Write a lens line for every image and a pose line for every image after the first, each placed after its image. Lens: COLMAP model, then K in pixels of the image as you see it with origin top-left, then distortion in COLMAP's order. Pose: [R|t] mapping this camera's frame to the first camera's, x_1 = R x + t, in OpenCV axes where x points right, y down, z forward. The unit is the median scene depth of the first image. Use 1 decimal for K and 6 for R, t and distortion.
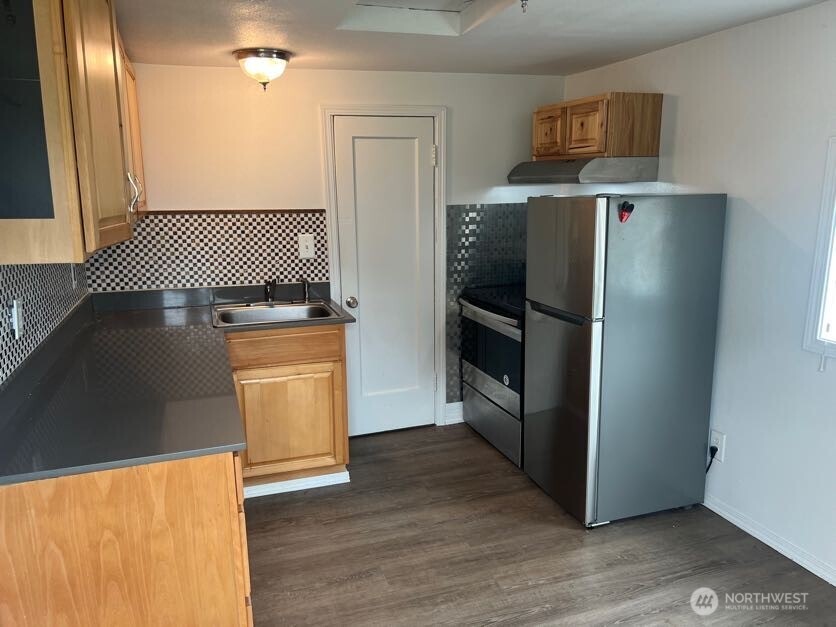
lens RADIAL K [[631.2, 0, 414.8], [0, 631.2, 317.5], [0, 0, 1]] dist [0.085808, -0.114995]
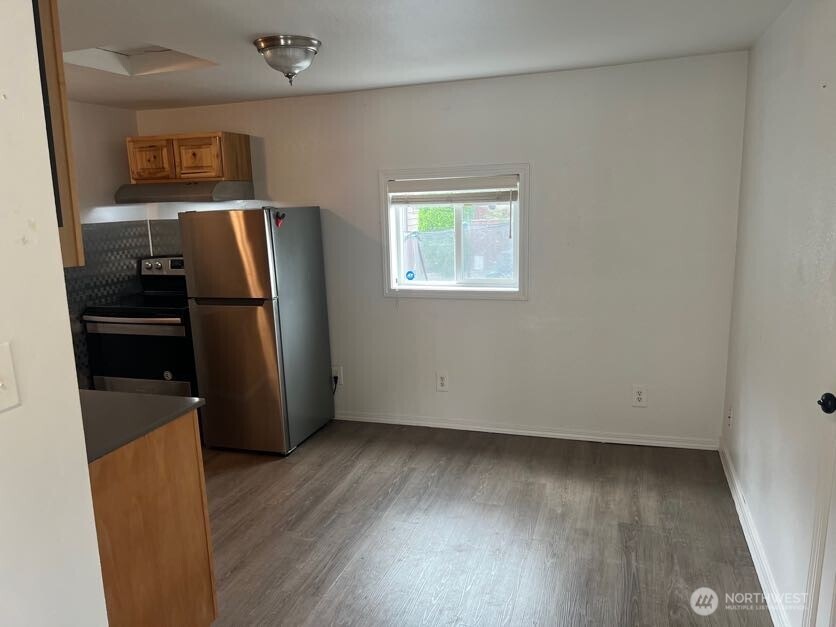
lens RADIAL K [[631.2, 0, 414.8], [0, 631.2, 317.5], [0, 0, 1]] dist [0.085808, -0.114995]
pose [[0.607700, -0.158480, 0.778193, -0.513036], [0.192846, 0.980006, 0.048983, 0.030417], [-0.770396, 0.120304, 0.626112, -0.070742]]
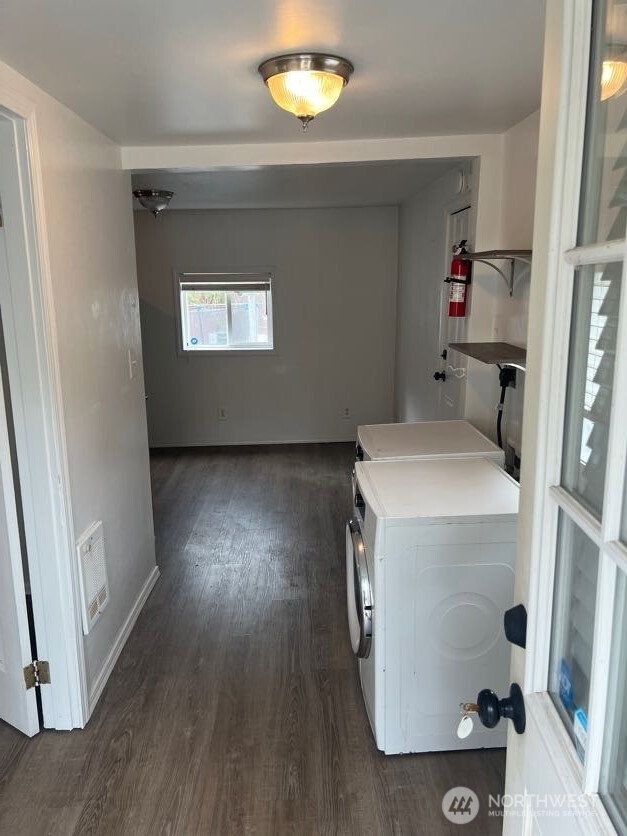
lens RADIAL K [[631.2, 0, 313.5], [0, 631.2, 418.0], [0, 0, 1]] dist [0.085808, -0.114995]
pose [[0.291494, -0.201043, 0.935208, -1.208313], [0.210003, 0.967263, 0.142478, 0.034856], [-0.933236, 0.154865, 0.324171, -0.160513]]
